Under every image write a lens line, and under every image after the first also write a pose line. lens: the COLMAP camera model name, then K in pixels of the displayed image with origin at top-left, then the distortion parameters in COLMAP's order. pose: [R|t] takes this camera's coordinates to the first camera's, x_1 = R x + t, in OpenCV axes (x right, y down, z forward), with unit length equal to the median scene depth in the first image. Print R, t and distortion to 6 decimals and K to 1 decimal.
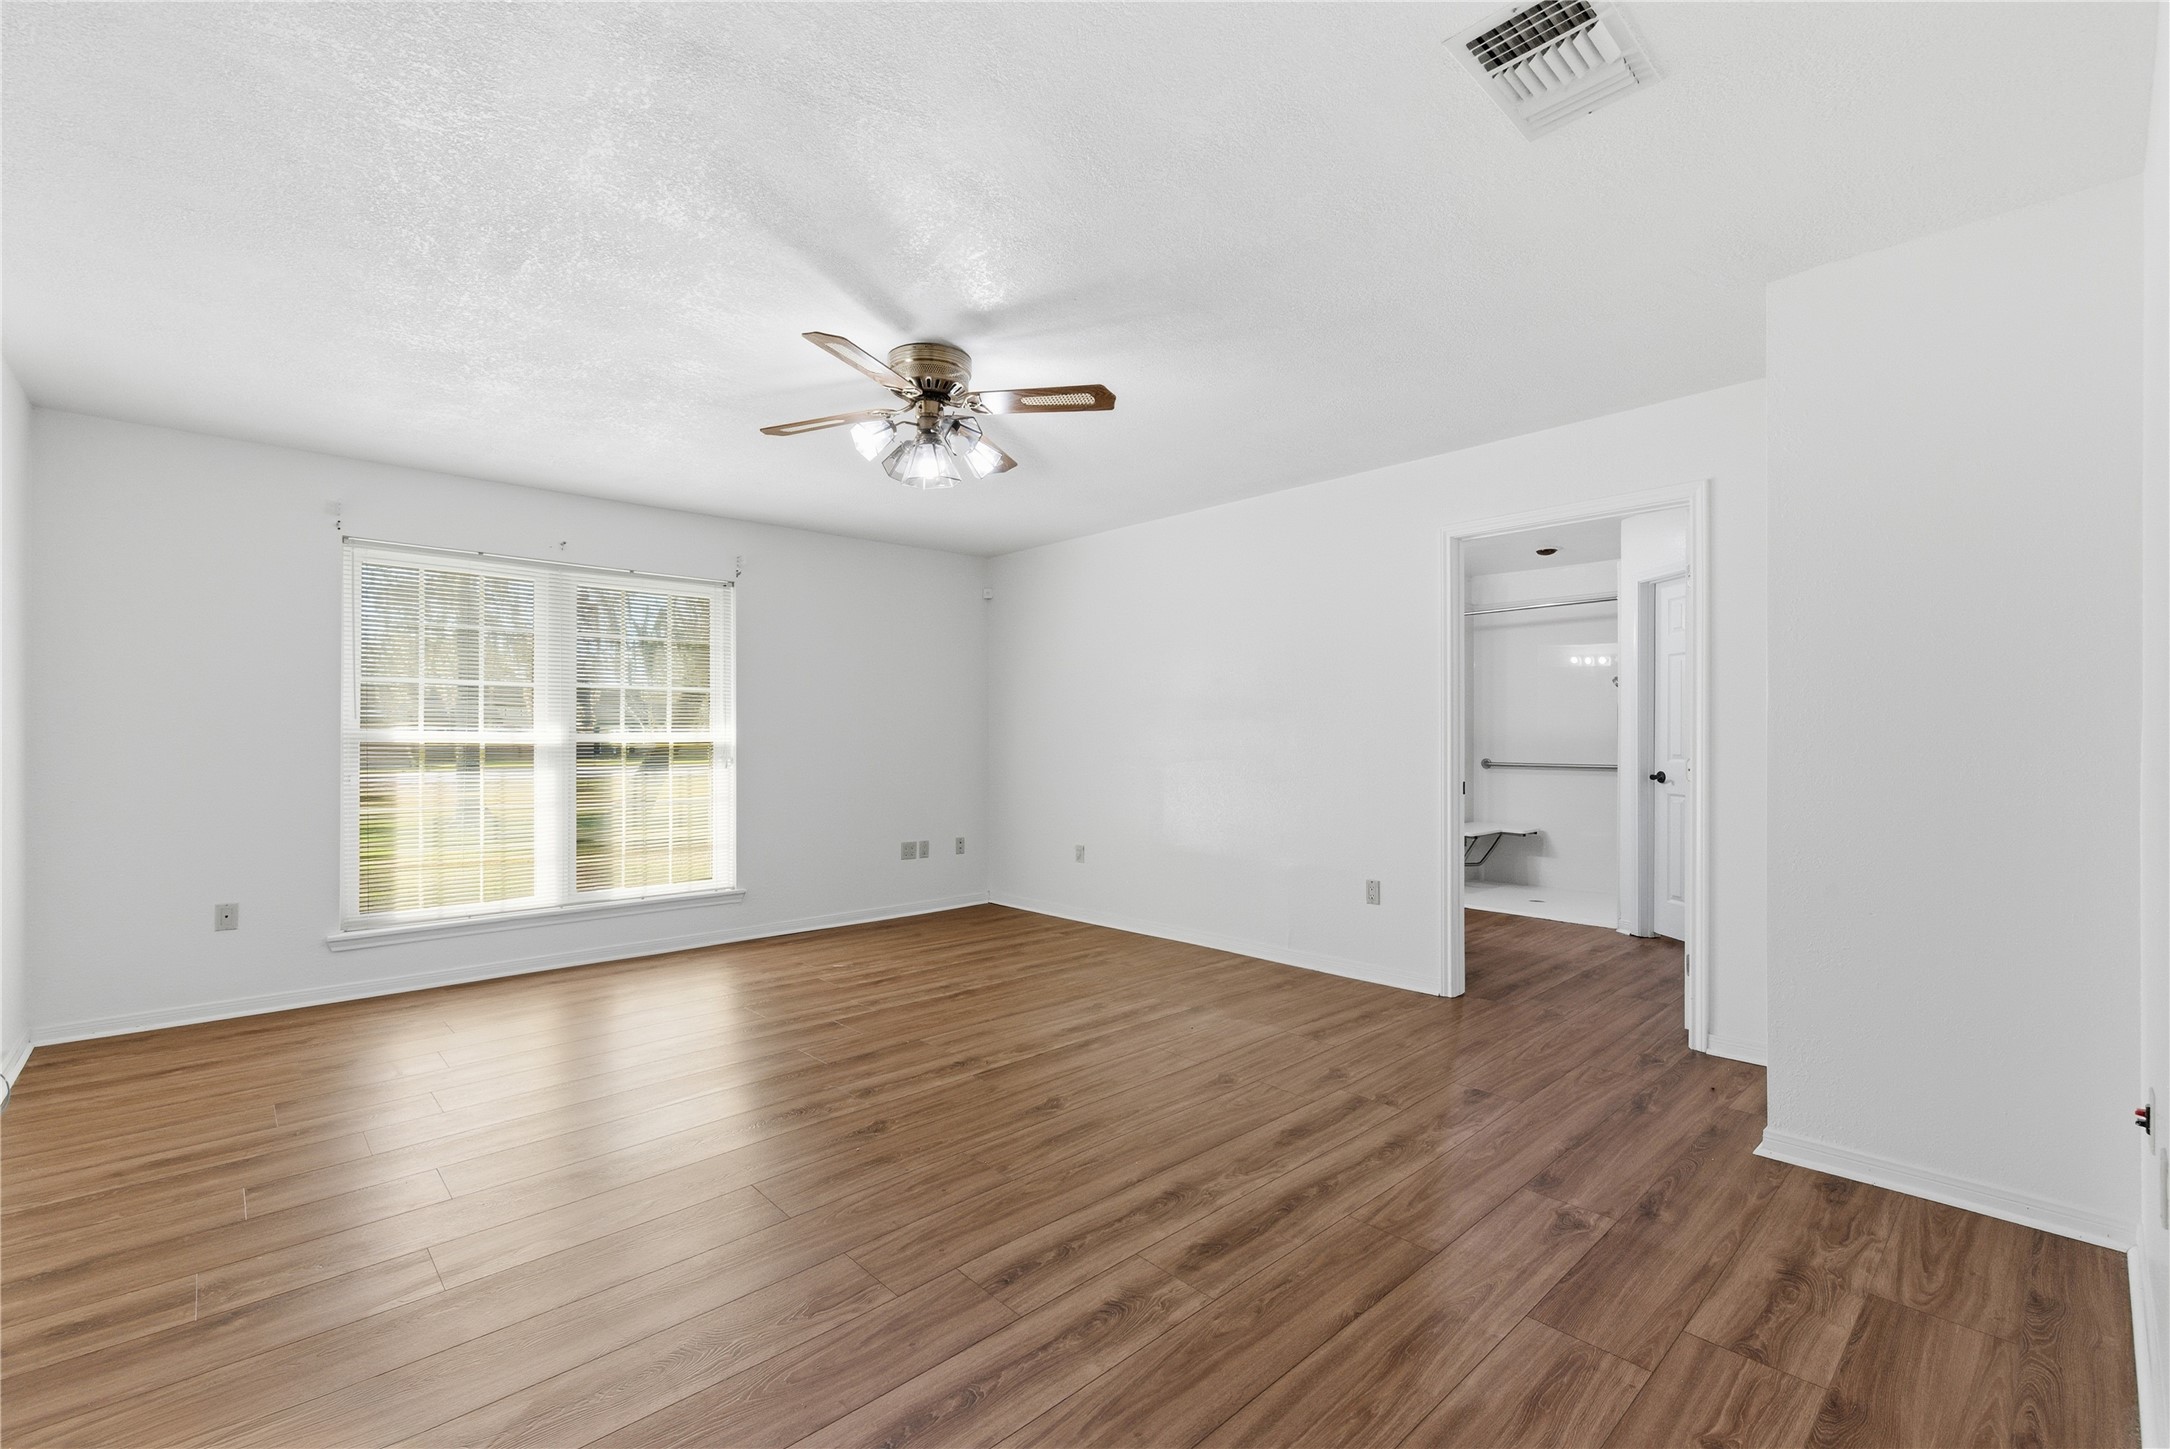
lens RADIAL K [[960.3, 0, 1083.5], [0, 960.3, 731.9], [0, 0, 1]] dist [-0.001394, -0.000039]
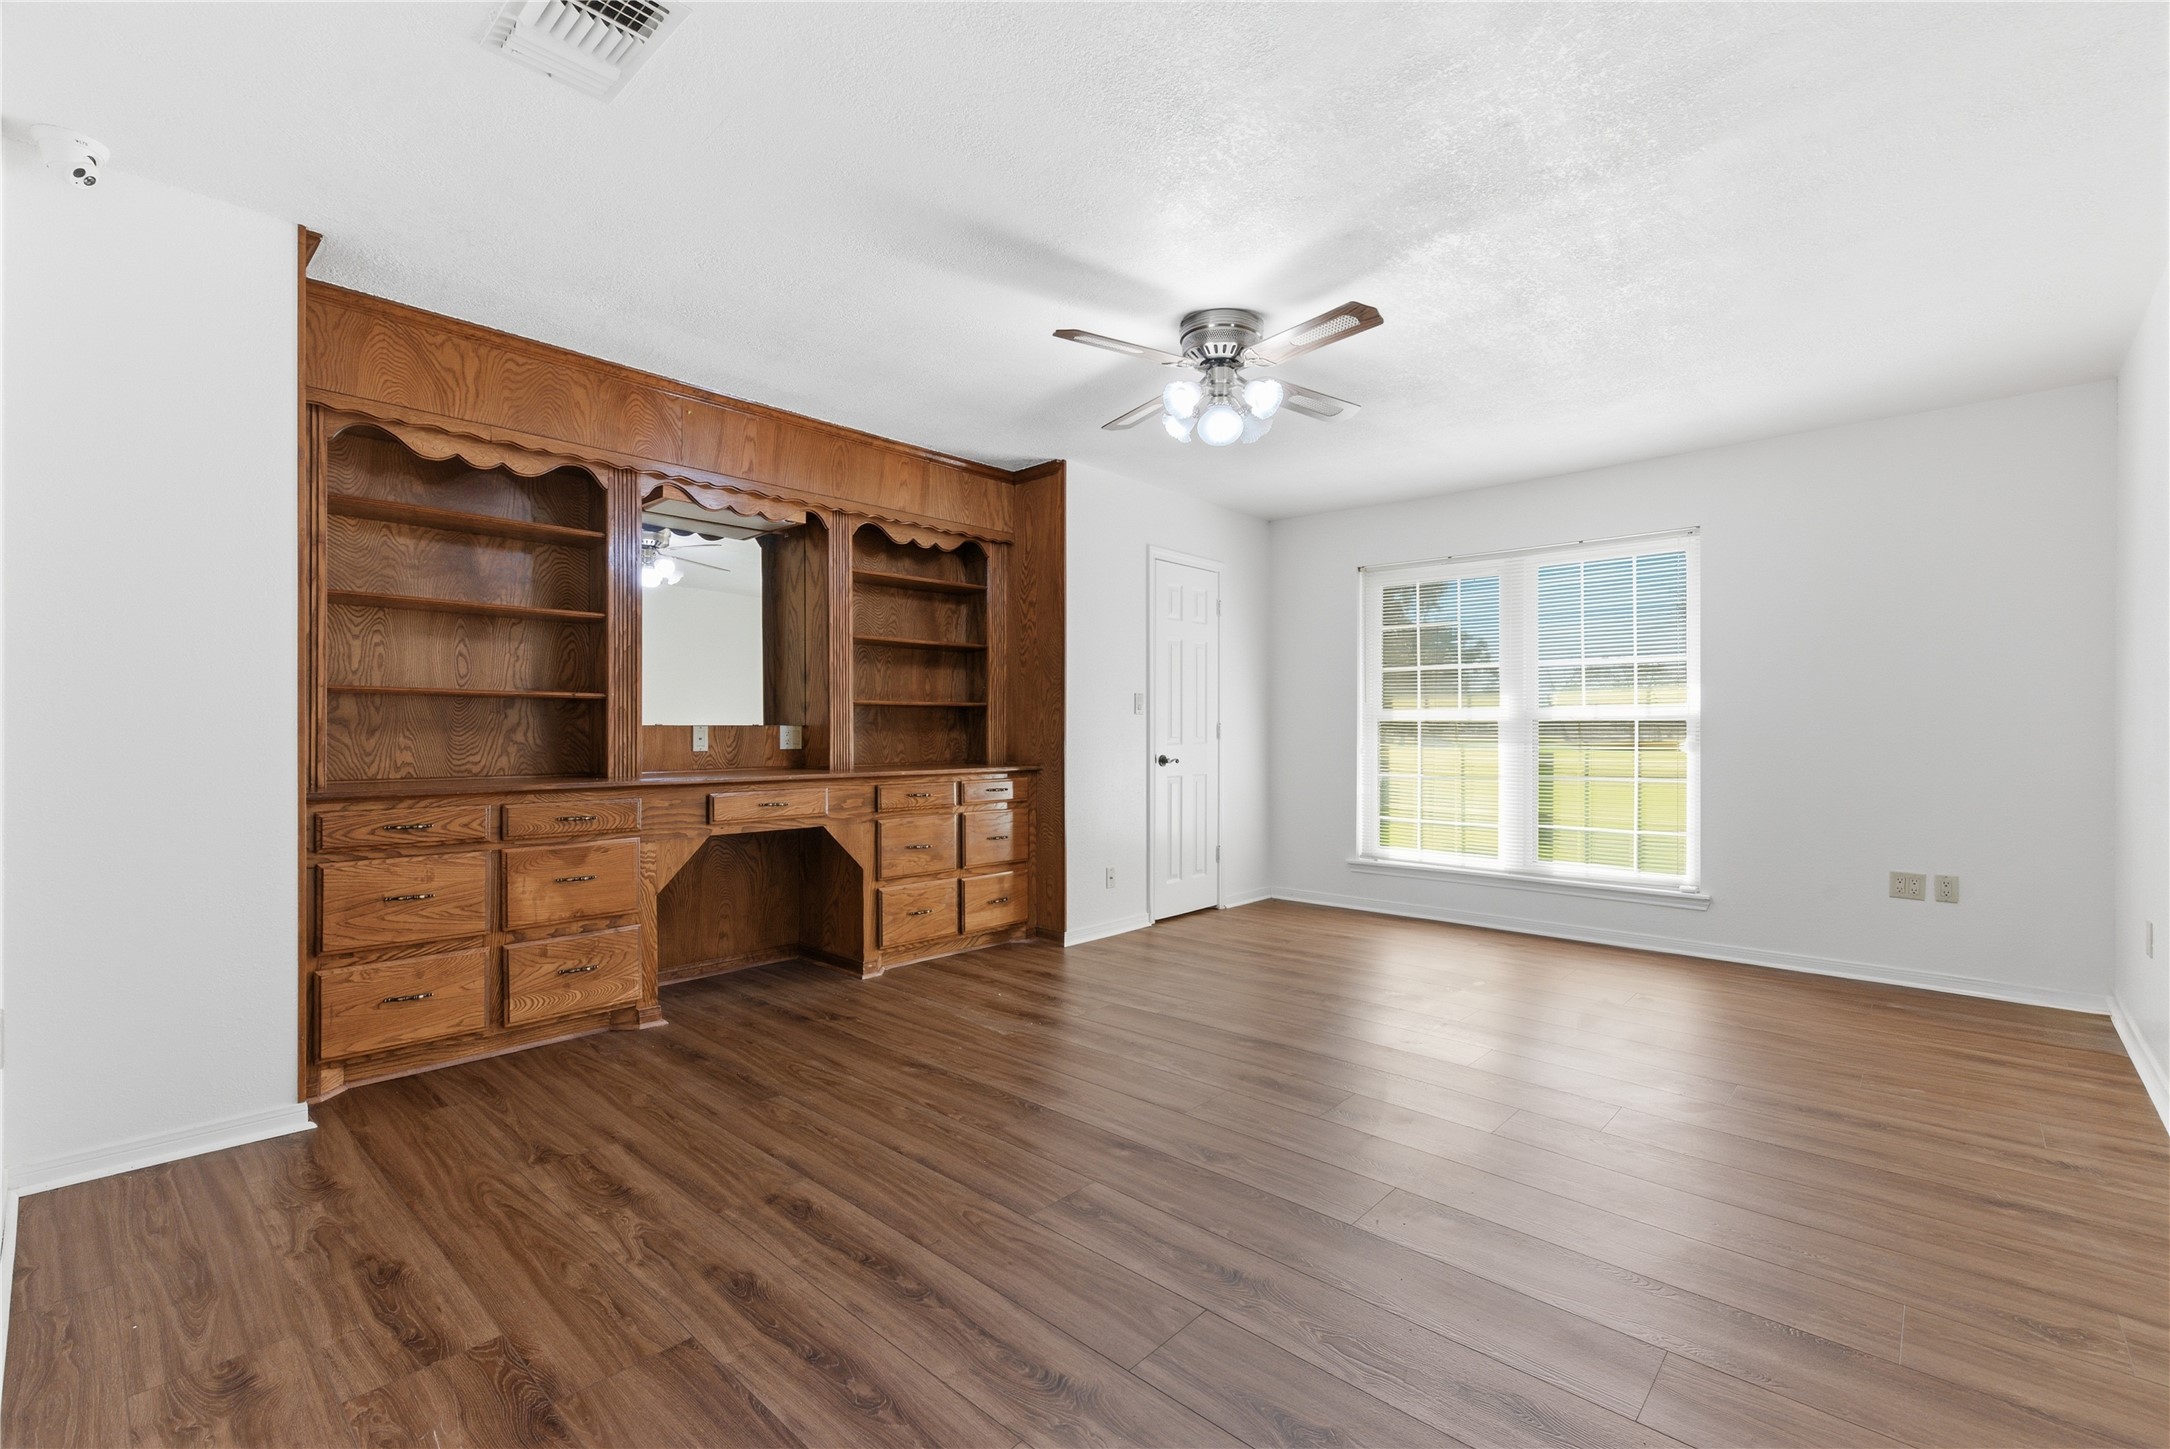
lens RADIAL K [[960.3, 0, 1086.9], [0, 960.3, 728.4], [0, 0, 1]] dist [-0.001394, -0.000039]
pose [[0.055242, 0.007368, -0.998446, 0.488214], [0.008909, 0.999929, 0.007871, 0.008752], [0.998433, -0.009330, 0.055172, 0.471038]]
